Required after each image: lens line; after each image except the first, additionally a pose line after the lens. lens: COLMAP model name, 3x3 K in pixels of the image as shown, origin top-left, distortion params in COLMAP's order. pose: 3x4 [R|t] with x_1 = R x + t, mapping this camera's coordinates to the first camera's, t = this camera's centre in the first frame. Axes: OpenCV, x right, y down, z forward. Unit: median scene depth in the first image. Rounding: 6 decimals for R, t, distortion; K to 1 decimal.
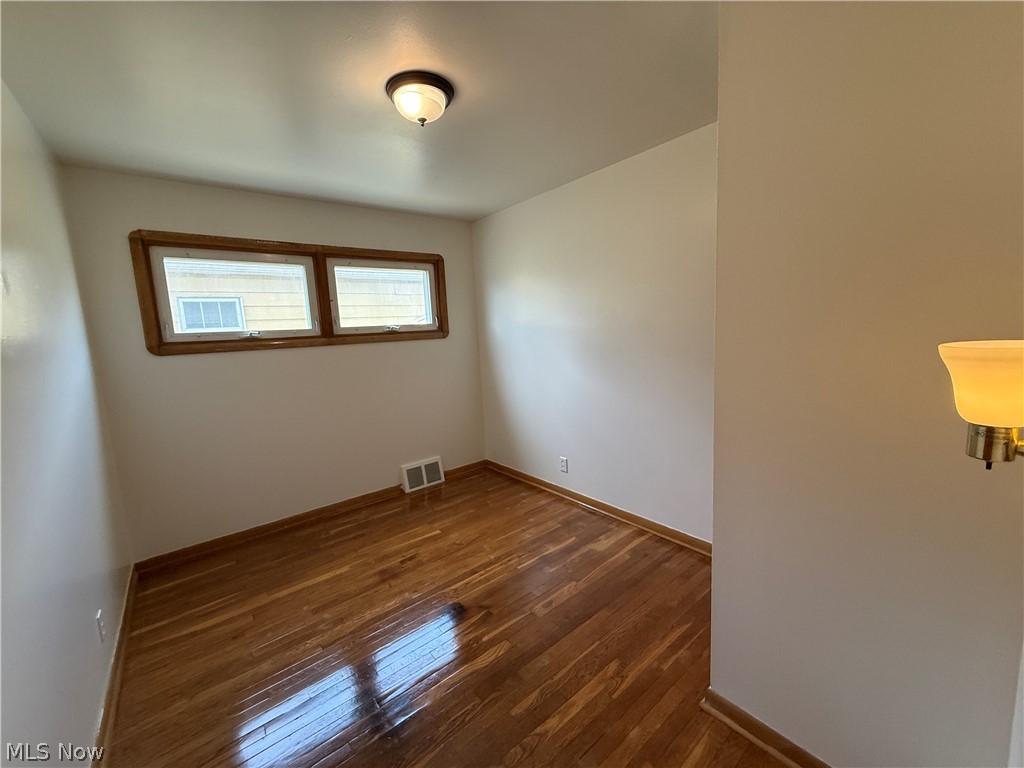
lens RADIAL K [[407.3, 0, 518.2], [0, 407.3, 383.9], [0, 0, 1]] dist [0.000444, 0.000292]
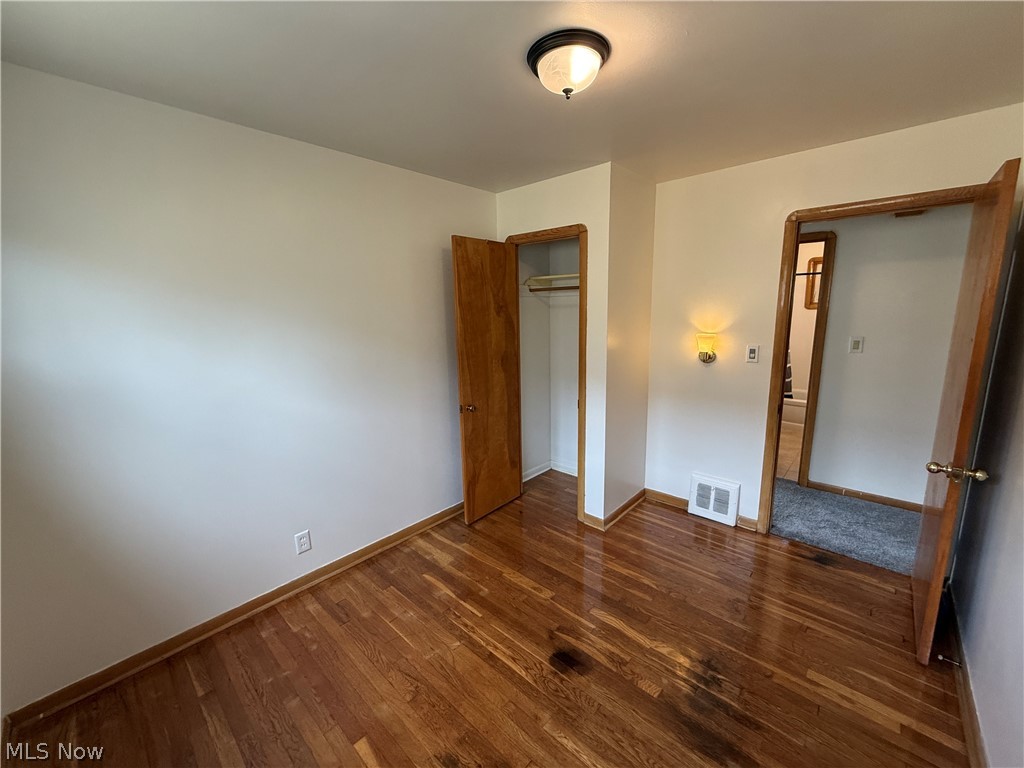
lens RADIAL K [[407.3, 0, 514.6], [0, 407.3, 383.4], [0, 0, 1]] dist [0.000444, 0.000292]
pose [[-0.132860, -0.134541, 0.981961, -0.710849], [0.164987, 0.973919, 0.155762, -0.136167], [-0.977306, 0.182706, -0.107197, 0.837201]]
